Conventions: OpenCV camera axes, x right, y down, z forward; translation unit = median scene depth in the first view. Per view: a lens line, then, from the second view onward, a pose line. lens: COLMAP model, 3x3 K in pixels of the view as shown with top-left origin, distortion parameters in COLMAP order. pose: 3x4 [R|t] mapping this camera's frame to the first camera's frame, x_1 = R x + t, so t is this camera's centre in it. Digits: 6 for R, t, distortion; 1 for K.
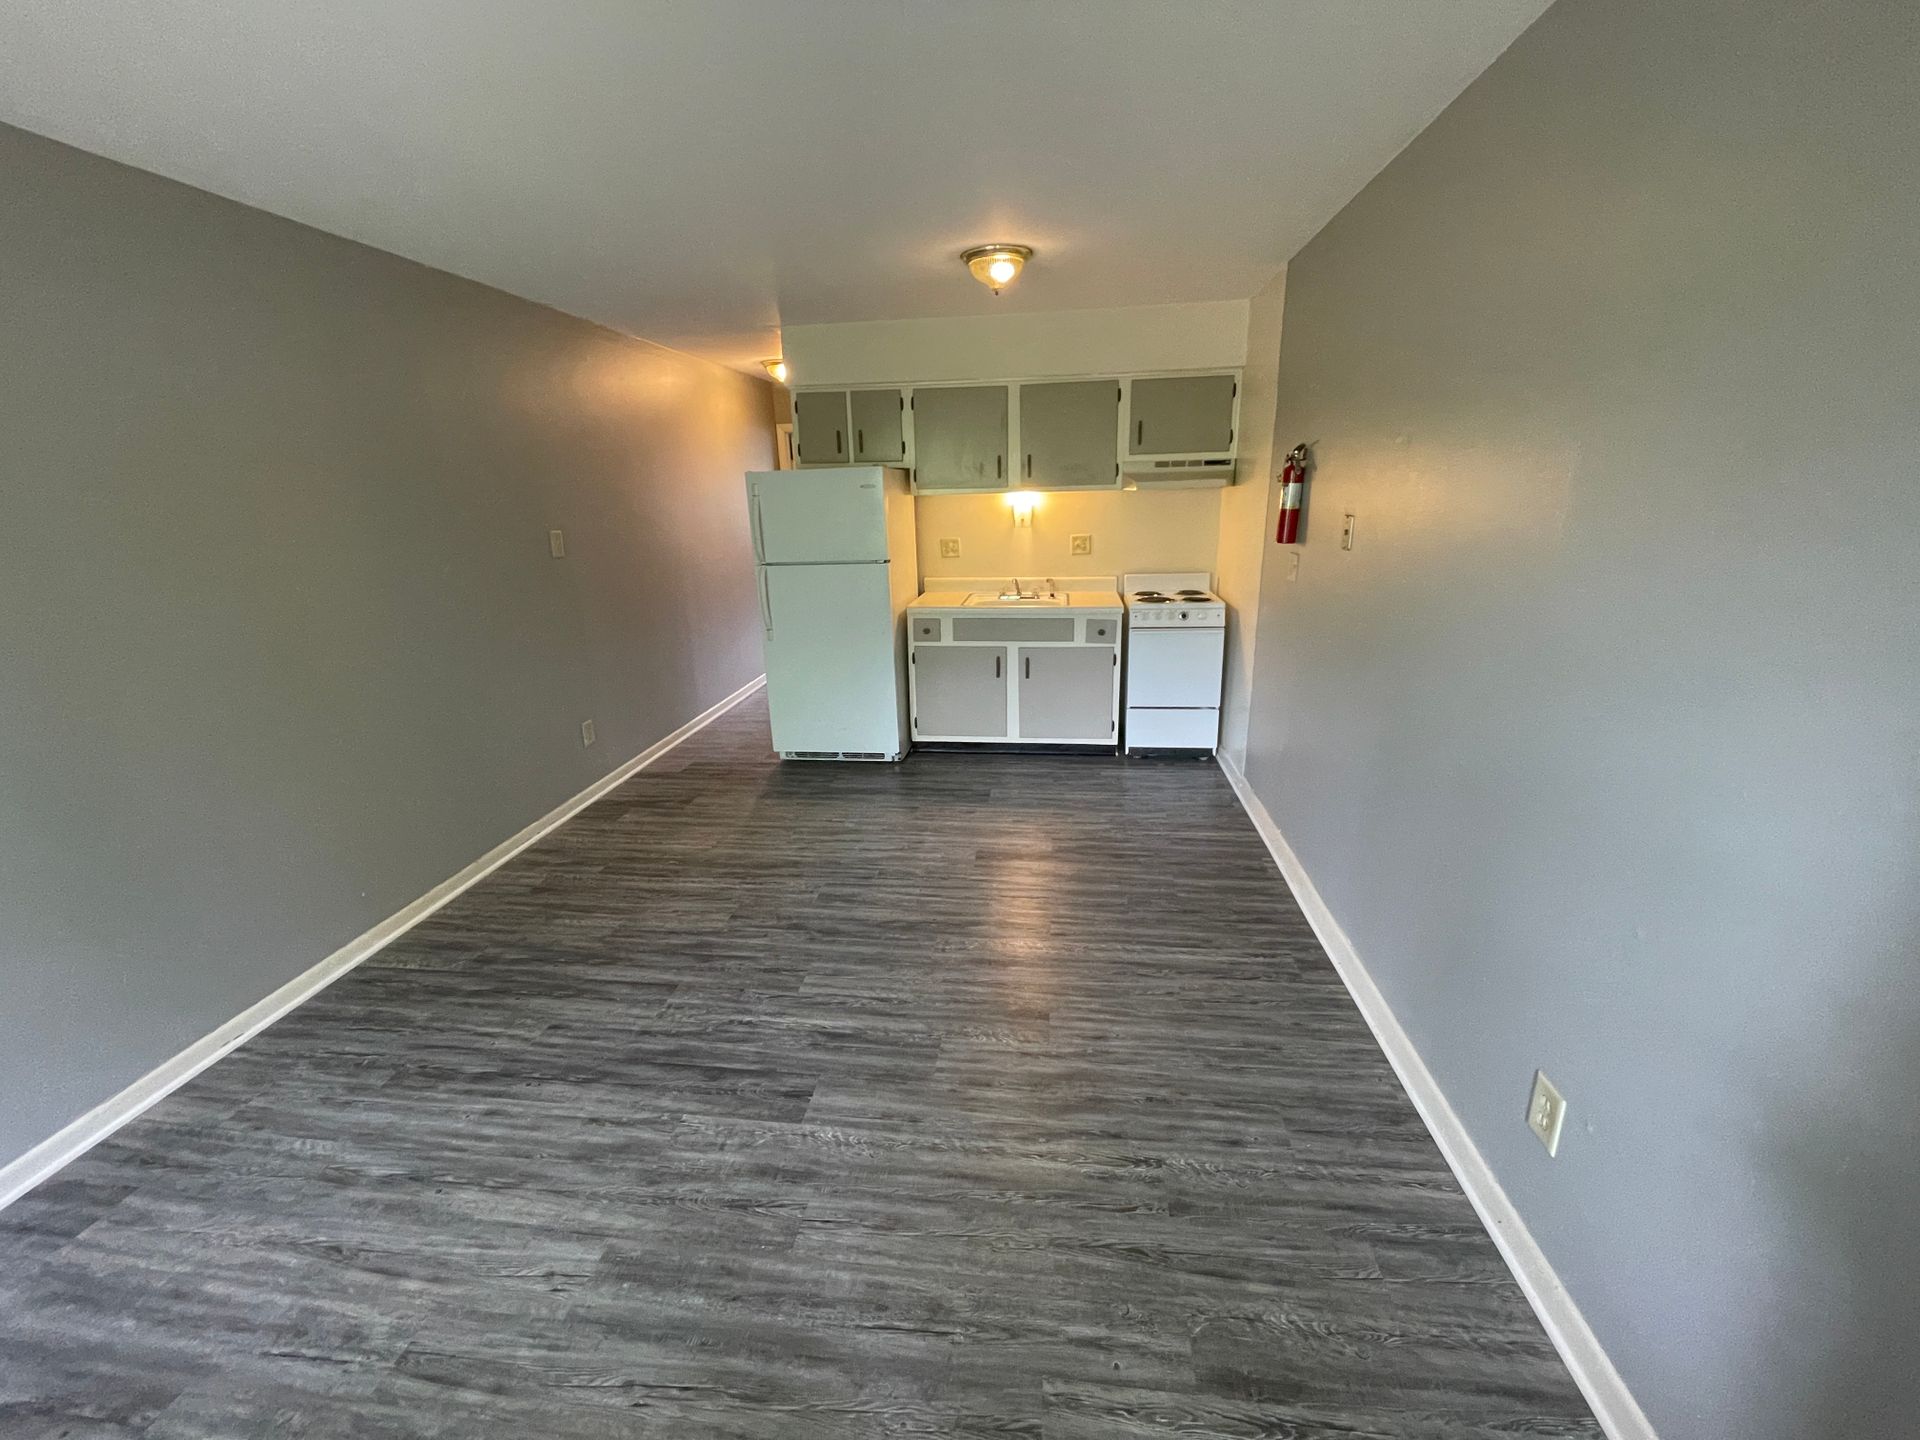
lens RADIAL K [[771.2, 0, 954.0], [0, 771.2, 715.2], [0, 0, 1]] dist [0.000906, -0.000255]
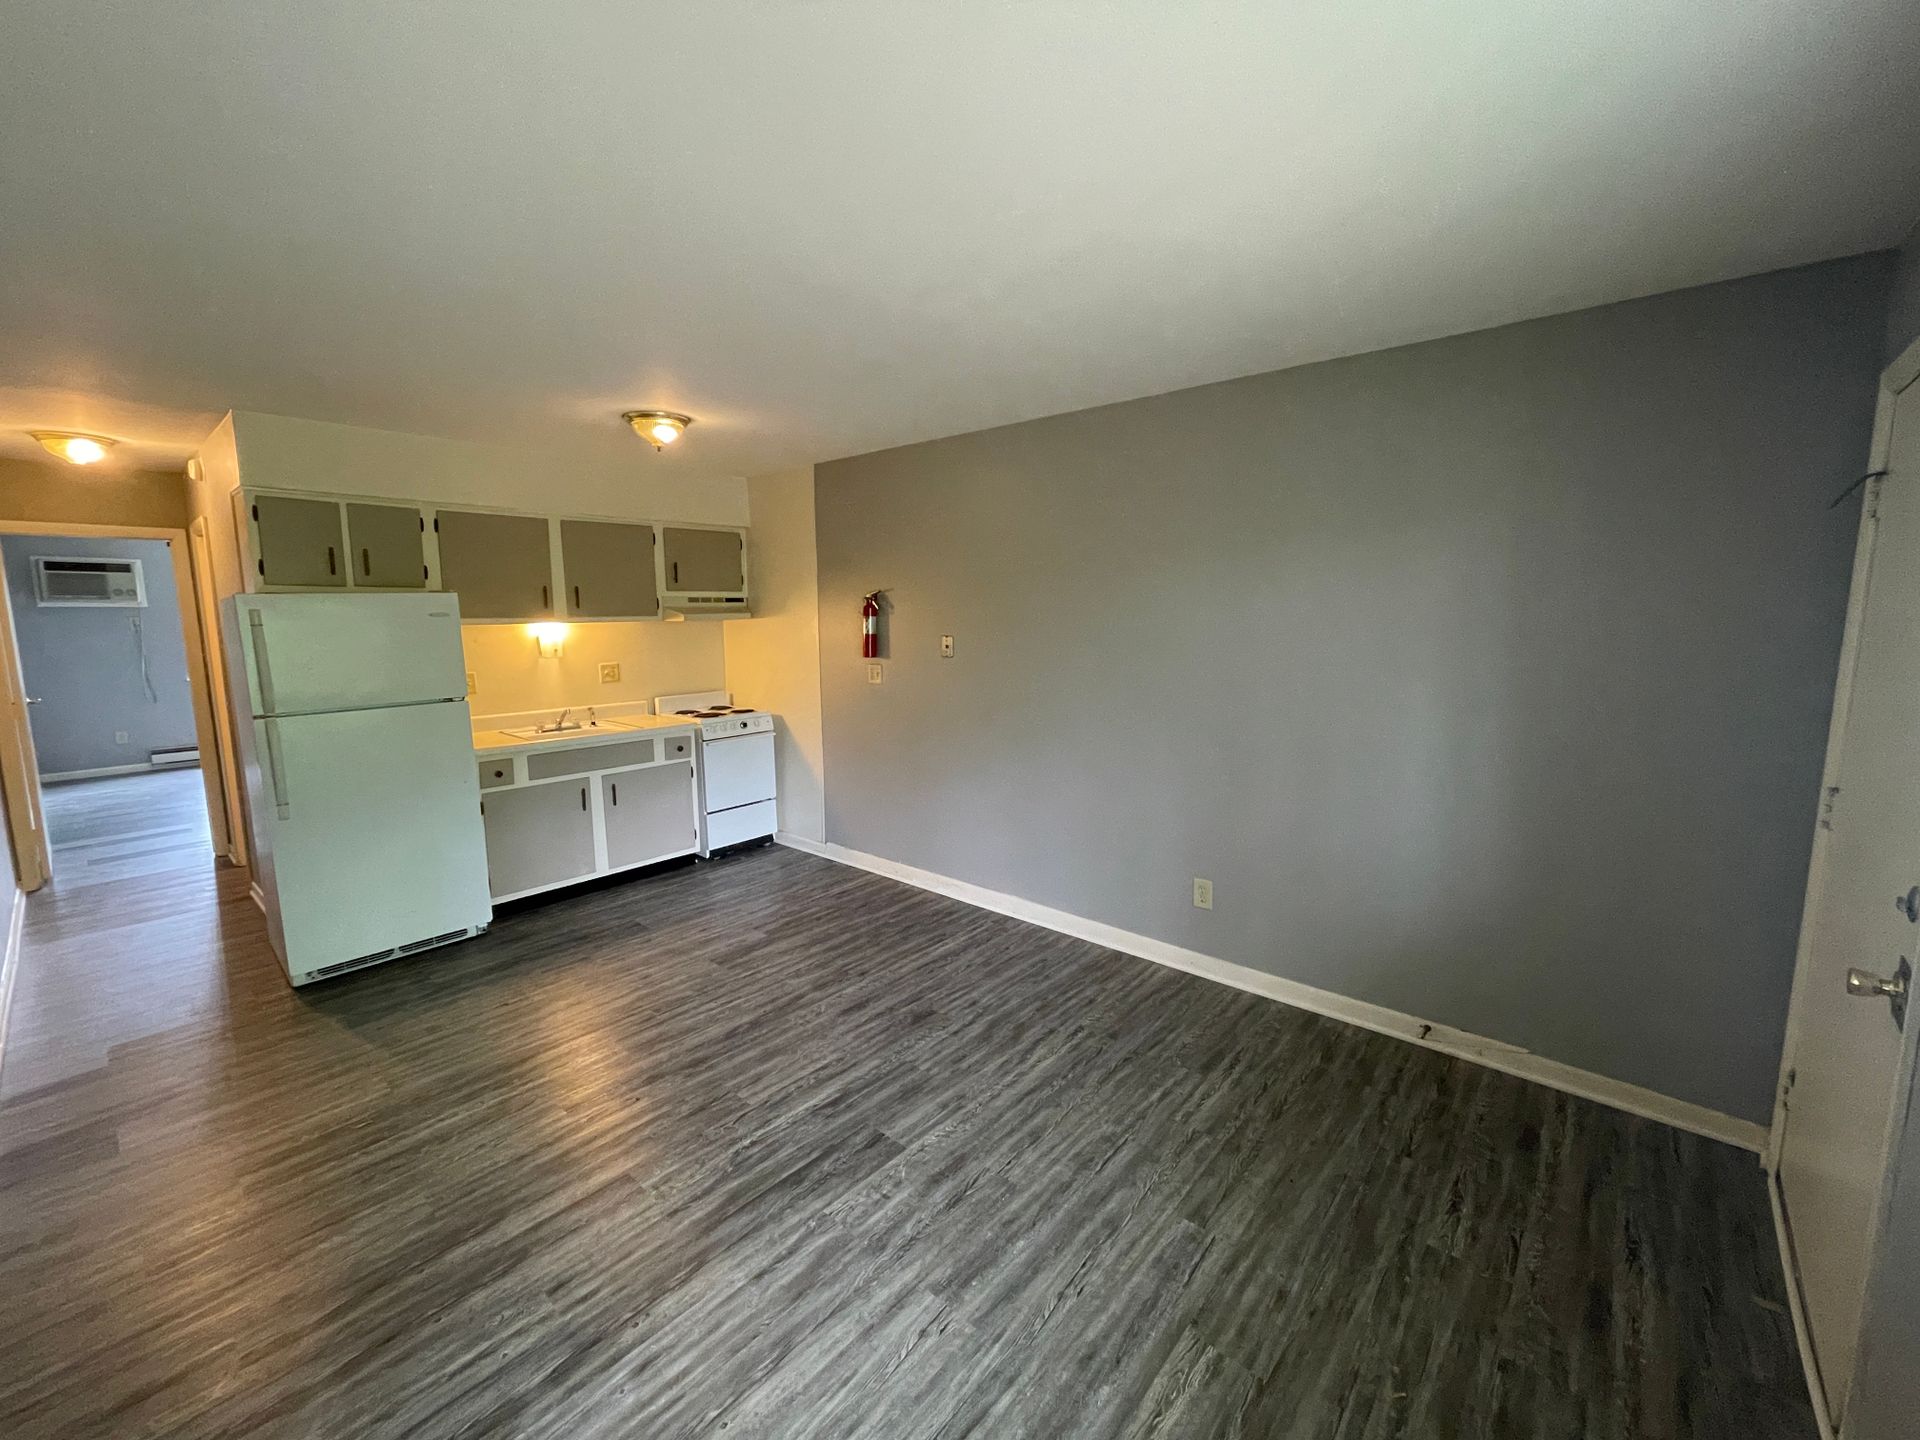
lens RADIAL K [[771.2, 0, 954.7], [0, 771.2, 721.5], [0, 0, 1]] dist [0.000906, -0.000255]
pose [[0.565848, -0.099844, 0.818442, -0.667787], [0.231169, 0.972039, -0.041242, -0.015882], [-0.791440, 0.212535, 0.573107, 0.097847]]
